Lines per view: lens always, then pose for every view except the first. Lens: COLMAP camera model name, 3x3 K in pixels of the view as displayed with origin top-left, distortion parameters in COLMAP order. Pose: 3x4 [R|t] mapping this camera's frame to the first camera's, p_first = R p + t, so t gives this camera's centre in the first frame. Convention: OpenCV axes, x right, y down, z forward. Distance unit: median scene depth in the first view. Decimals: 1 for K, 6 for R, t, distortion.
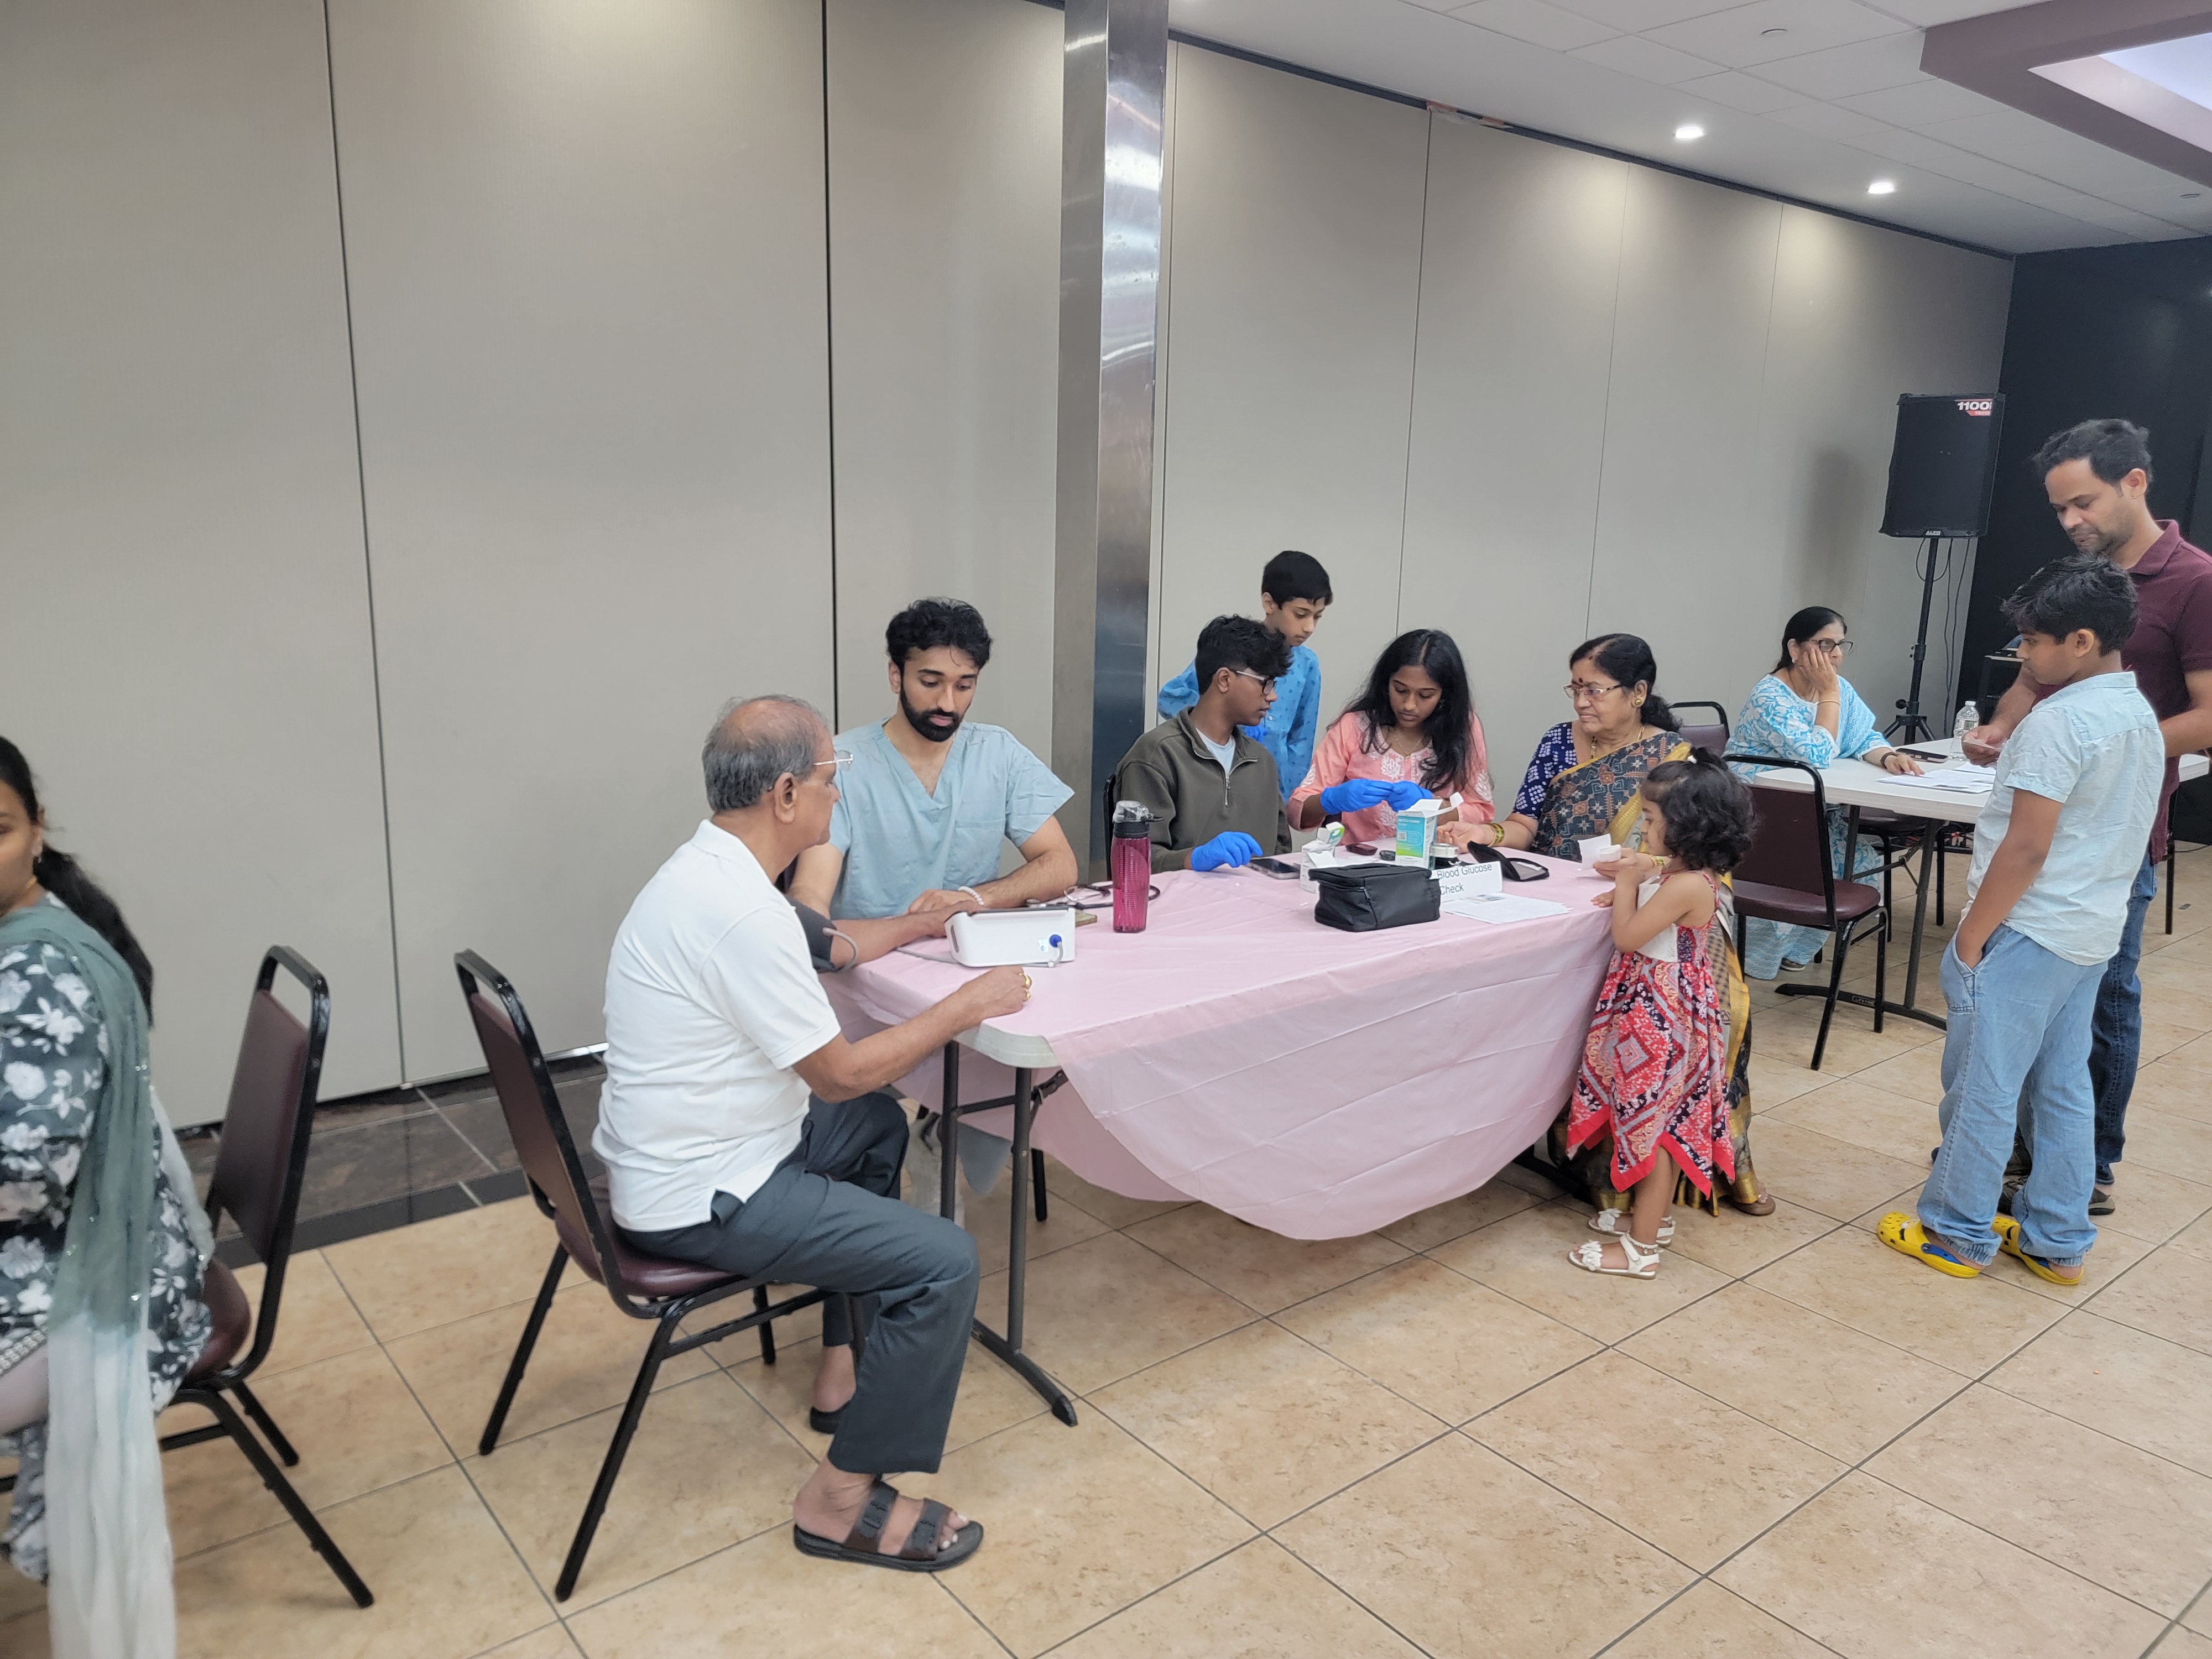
lens RADIAL K [[1511.6, 0, 1063.3], [0, 1511.6, 827.1], [0, 0, 1]] dist [0.048440, 0.002163]
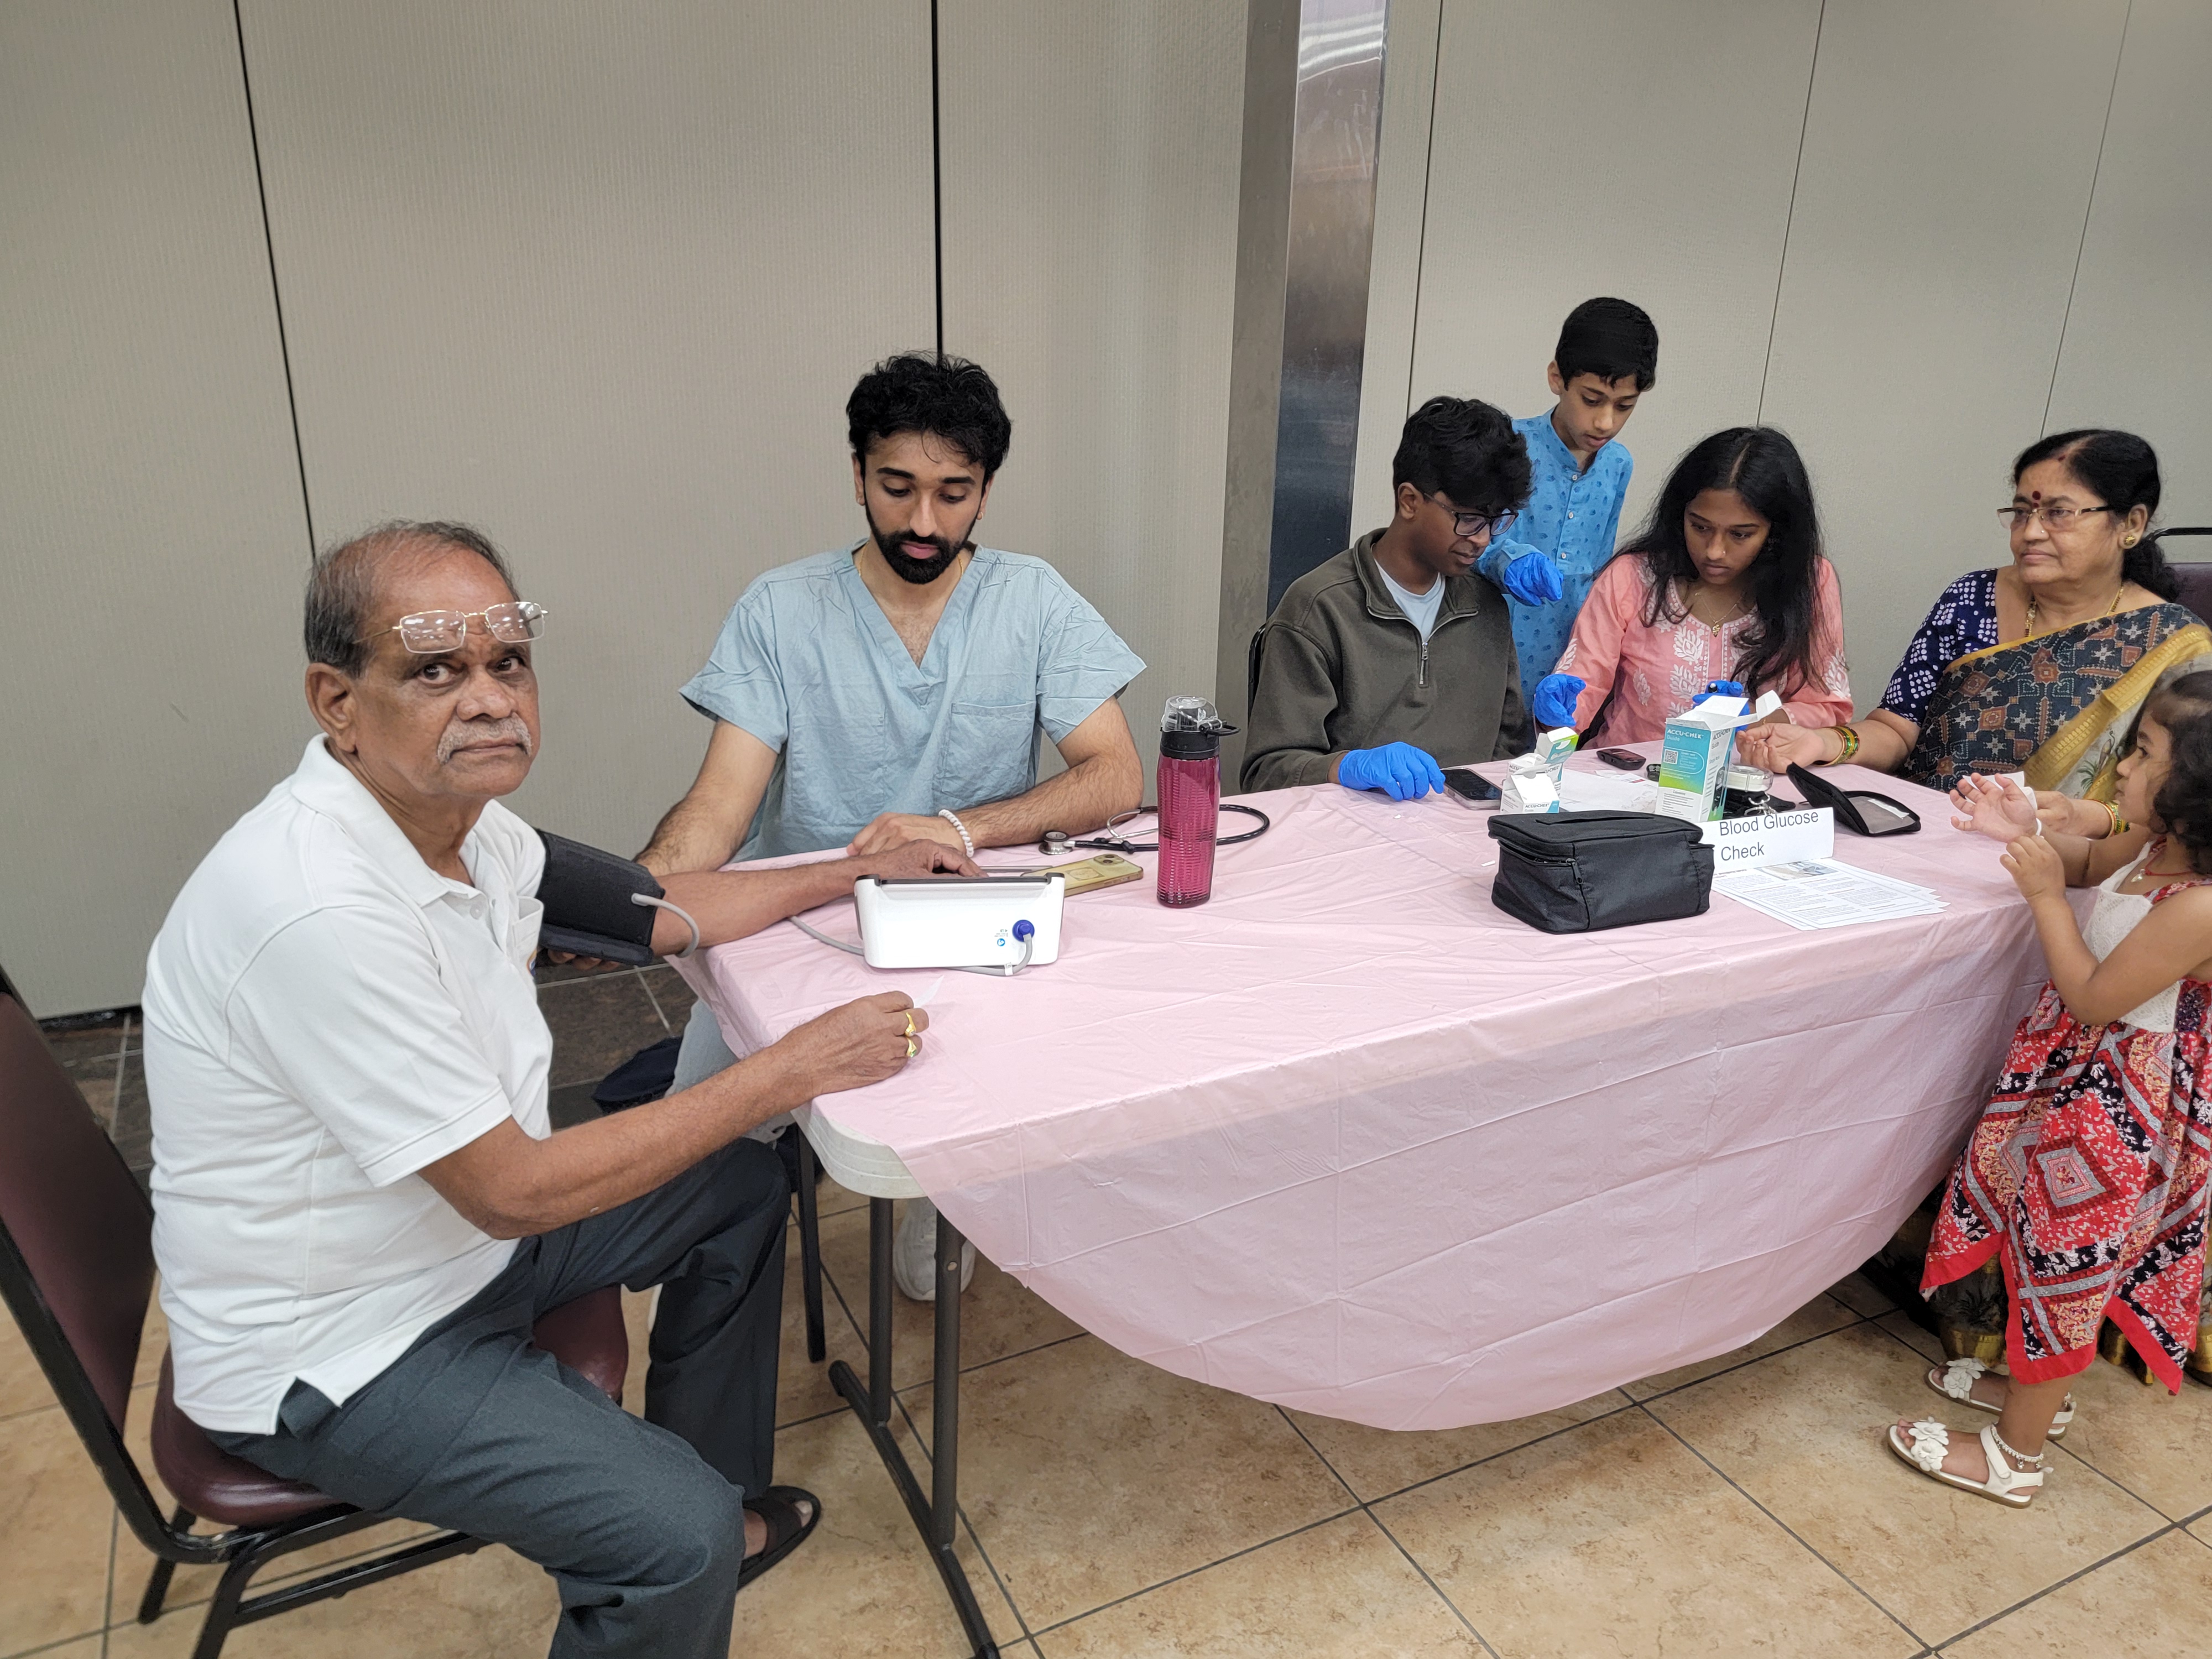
lens RADIAL K [[1579.7, 0, 1116.5], [0, 1579.7, 825.7], [0, 0, 1]] dist [0.063134, -0.041072]
pose [[0.982668, 0.064867, -0.173656, 0.124198], [-0.041646, 0.990082, 0.134175, -0.047971], [0.180637, -0.124617, 0.975623, 0.342987]]
